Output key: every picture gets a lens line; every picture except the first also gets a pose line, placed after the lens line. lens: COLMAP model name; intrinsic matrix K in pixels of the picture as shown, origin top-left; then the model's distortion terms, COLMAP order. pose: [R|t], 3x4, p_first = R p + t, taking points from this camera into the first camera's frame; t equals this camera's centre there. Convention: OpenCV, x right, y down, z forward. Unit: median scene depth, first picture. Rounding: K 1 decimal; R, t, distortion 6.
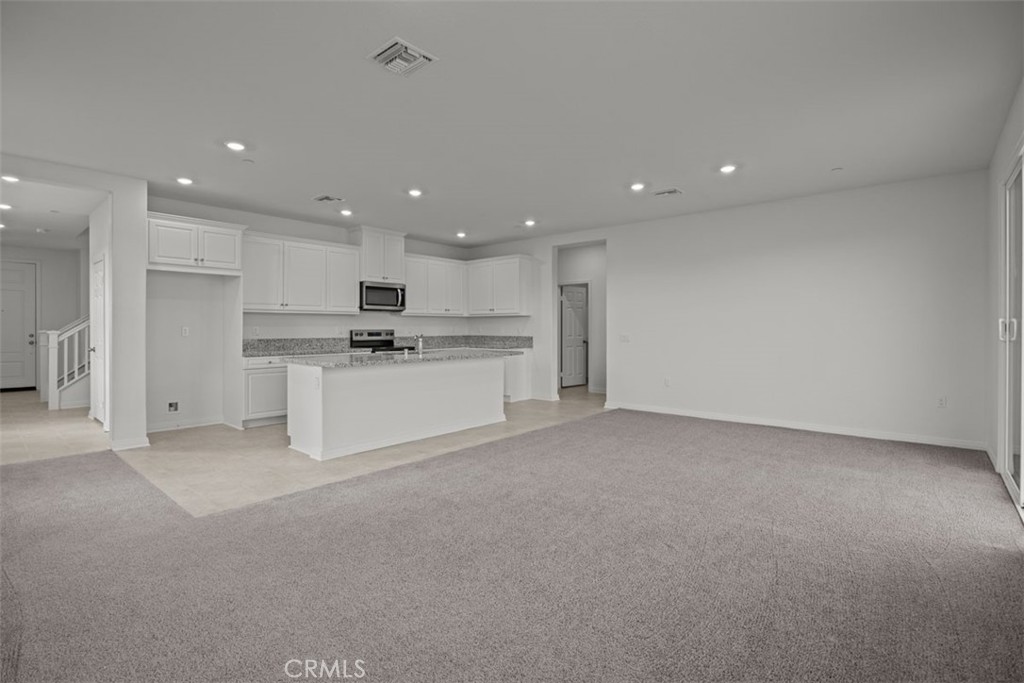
lens RADIAL K [[489.8, 0, 506.3], [0, 489.8, 338.3], [0, 0, 1]] dist [-0.007929, 0.001166]
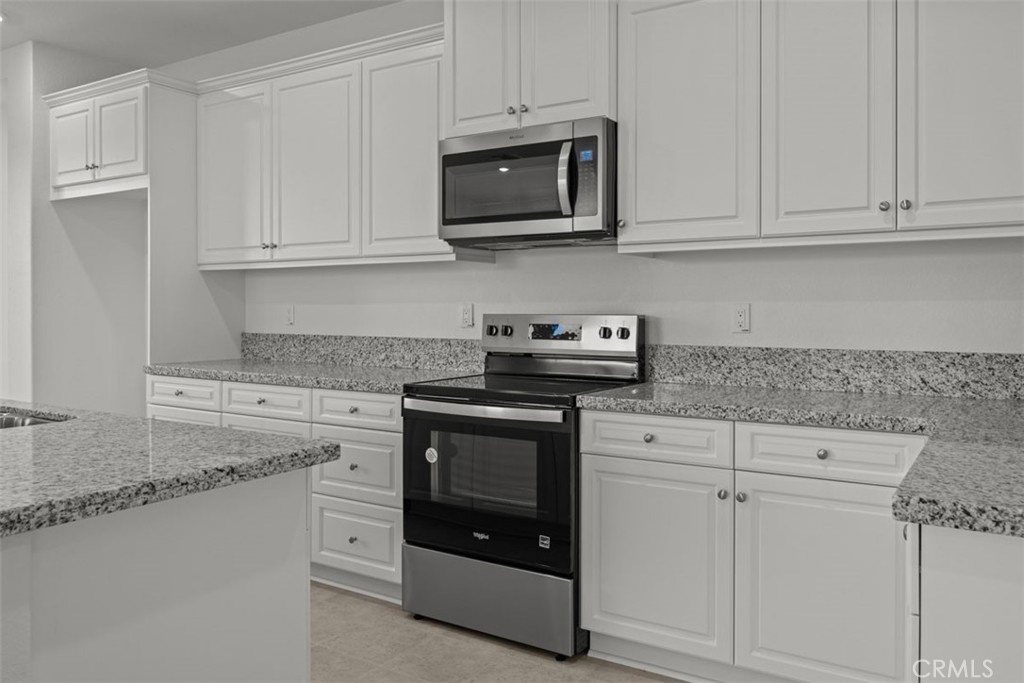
lens RADIAL K [[792.5, 0, 507.5], [0, 792.5, 313.2], [0, 0, 1]] dist [-0.003069, 0.001222]
pose [[0.151695, 0.005851, -0.988410, 0.163462], [-0.023590, 0.999719, 0.002298, -0.020087], [0.988146, 0.022968, 0.151791, 0.971869]]
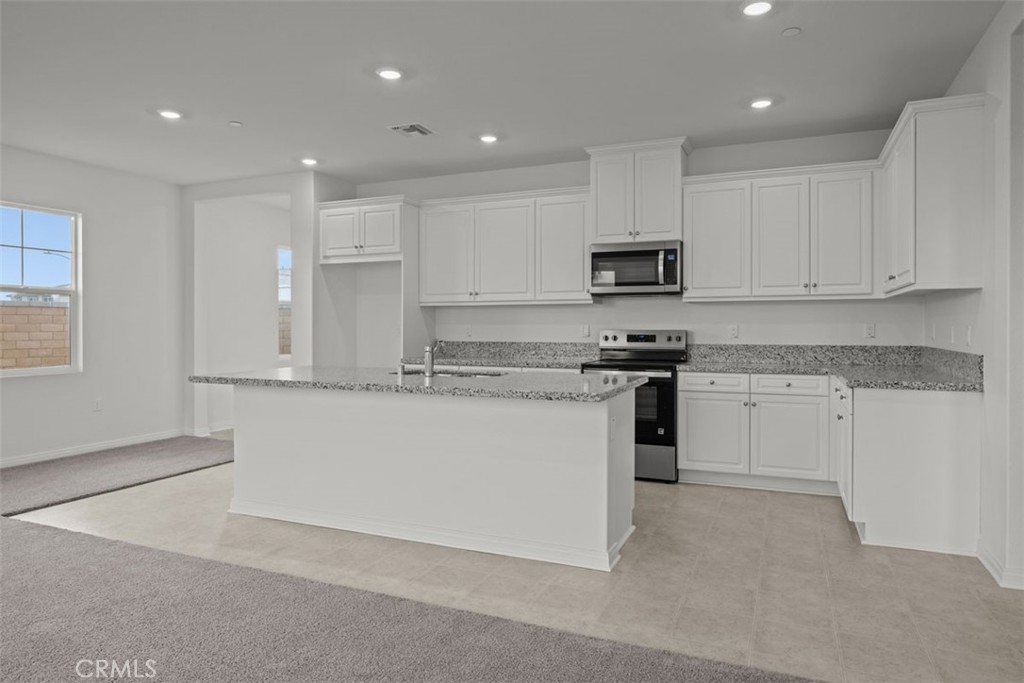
lens RADIAL K [[640.8, 0, 513.2], [0, 640.8, 332.9], [0, 0, 1]] dist [-0.005026, -0.000391]
pose [[0.313831, 0.009206, -0.949434, 0.393280], [-0.021586, 0.999764, 0.002560, -0.014136], [0.949233, 0.019691, 0.313956, 0.681852]]
